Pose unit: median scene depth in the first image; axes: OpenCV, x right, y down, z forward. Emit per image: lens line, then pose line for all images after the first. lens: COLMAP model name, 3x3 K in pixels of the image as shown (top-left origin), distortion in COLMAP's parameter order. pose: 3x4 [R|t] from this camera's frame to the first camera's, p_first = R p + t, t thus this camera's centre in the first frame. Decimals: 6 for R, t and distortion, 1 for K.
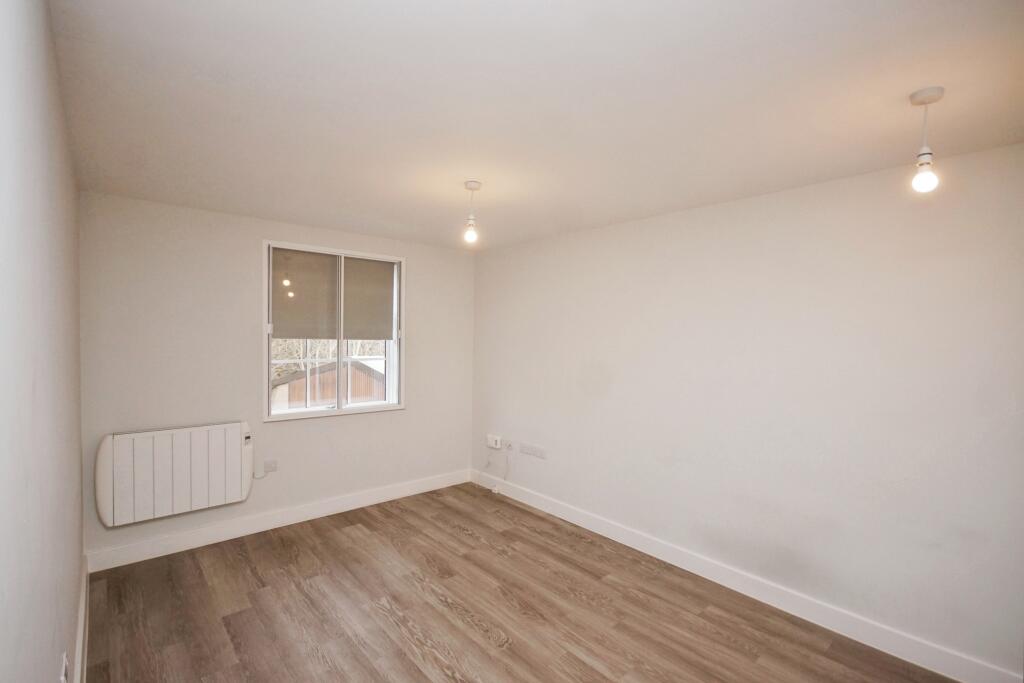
lens RADIAL K [[444.7, 0, 517.2], [0, 444.7, 317.5], [0, 0, 1]] dist [-0.000337, 0.000064]
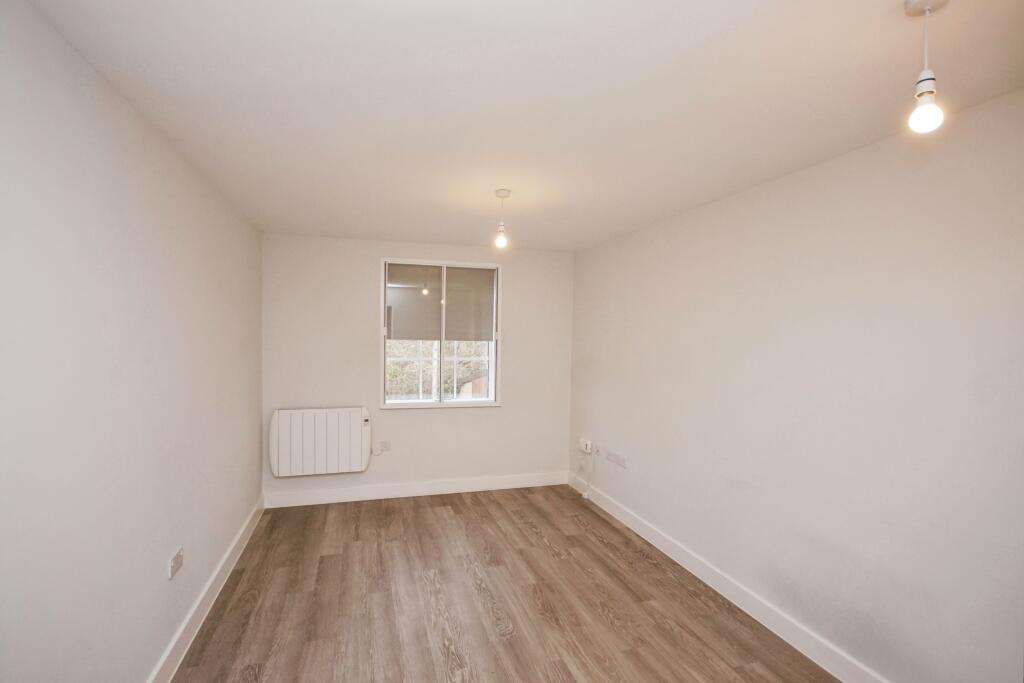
lens RADIAL K [[456.4, 0, 510.0], [0, 456.4, 319.7], [0, 0, 1]] dist [-0.002366, -0.000160]
pose [[0.906194, -0.016870, -0.422525, 0.309766], [0.017156, 0.999848, -0.003126, 0.003124], [0.422513, -0.004416, 0.906346, 0.031139]]
